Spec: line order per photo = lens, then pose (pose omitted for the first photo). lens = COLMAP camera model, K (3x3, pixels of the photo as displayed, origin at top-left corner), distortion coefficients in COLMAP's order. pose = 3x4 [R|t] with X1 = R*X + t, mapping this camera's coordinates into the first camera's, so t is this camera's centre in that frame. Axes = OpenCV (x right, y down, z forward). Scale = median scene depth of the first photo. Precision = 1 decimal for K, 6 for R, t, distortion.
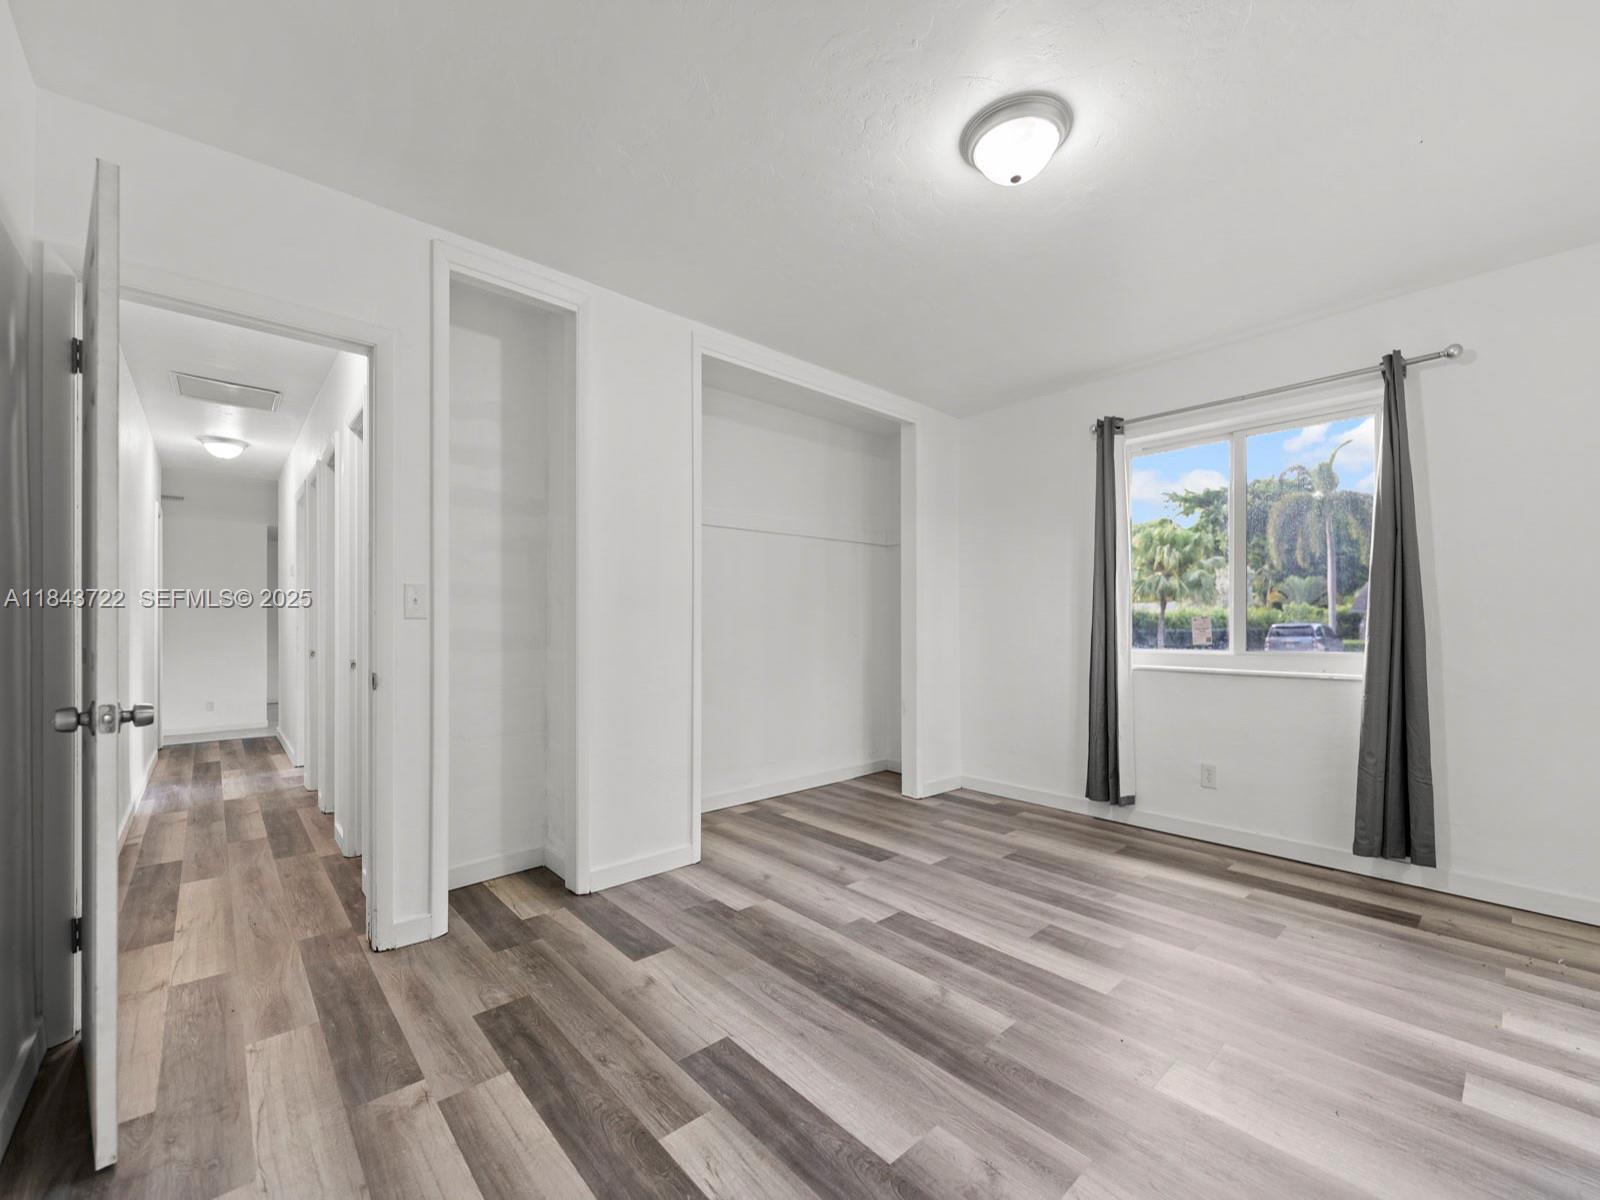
lens RADIAL K [[660.4, 0, 794.0], [0, 660.4, 616.8], [0, 0, 1]] dist [-0.003536, 0.000009]
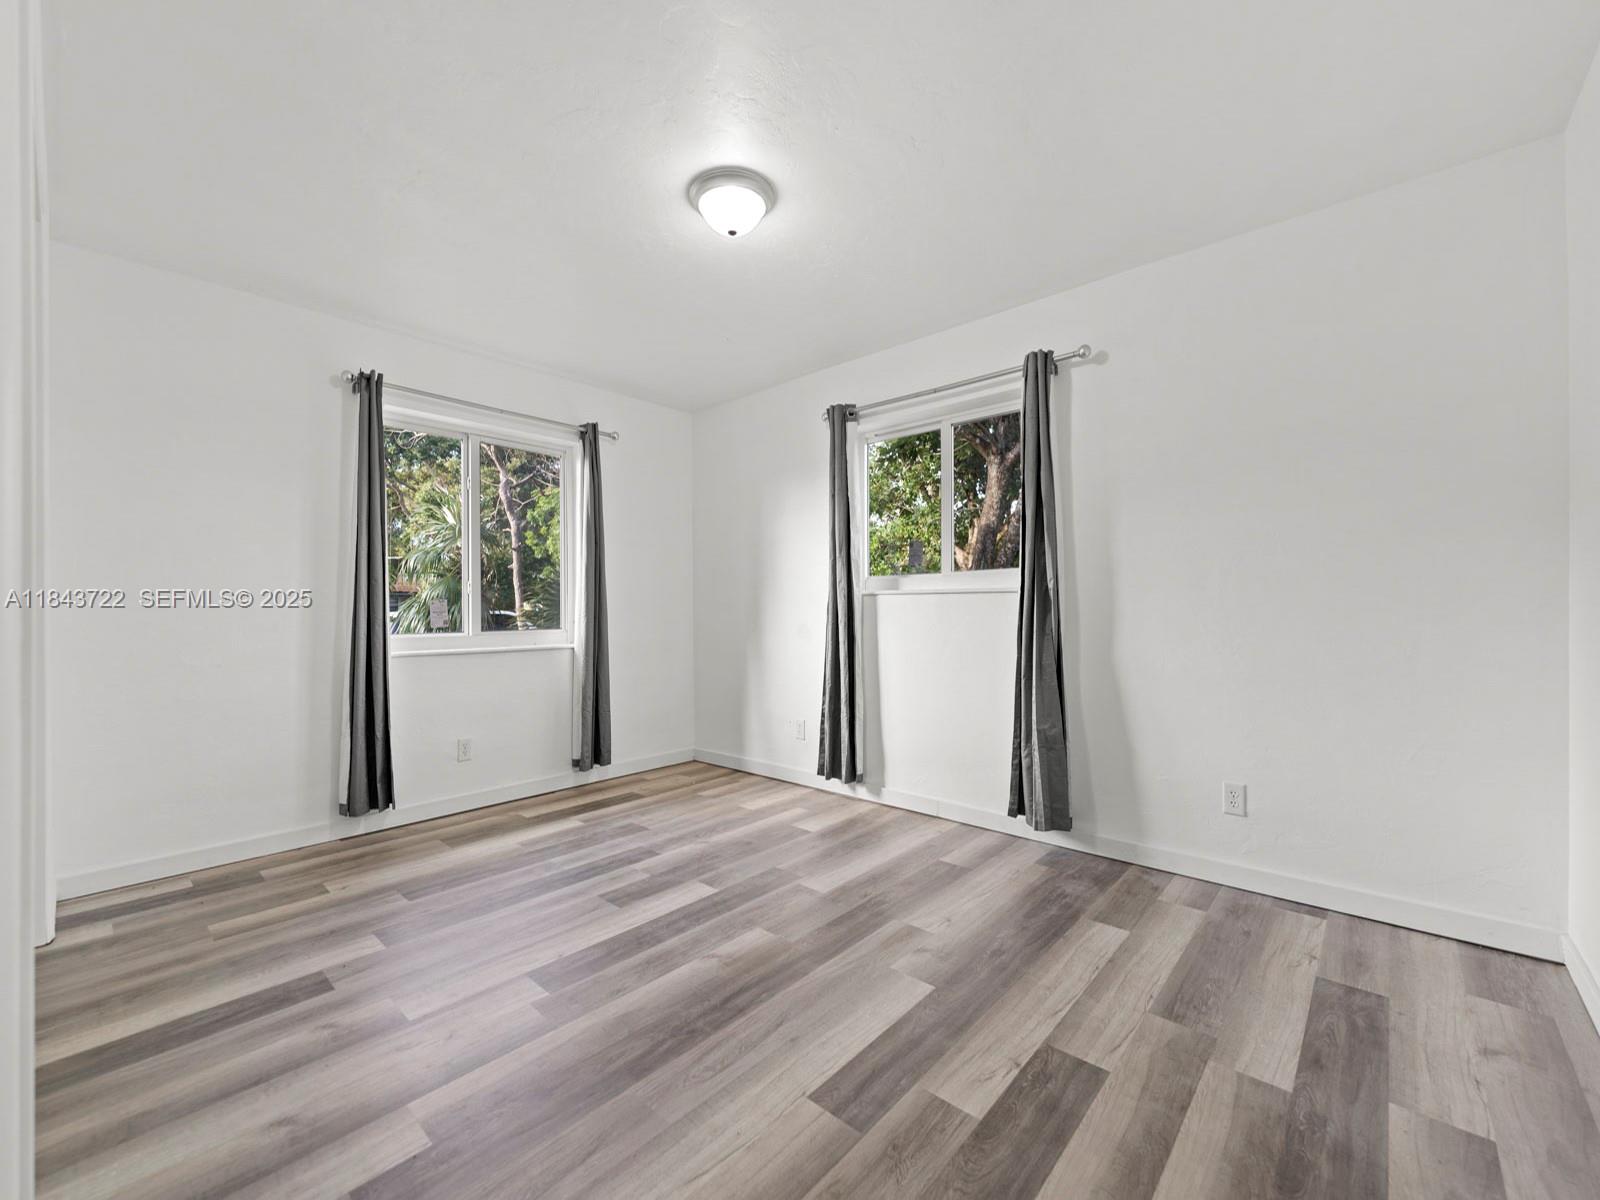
lens RADIAL K [[660.4, 0, 794.4], [0, 660.4, 596.5], [0, 0, 1]] dist [-0.003536, 0.000009]
pose [[-0.111054, 0.016796, 0.993672, -0.646235], [-0.005911, 0.999828, -0.017560, 0.011119], [-0.993797, -0.007824, -0.110936, 0.764668]]
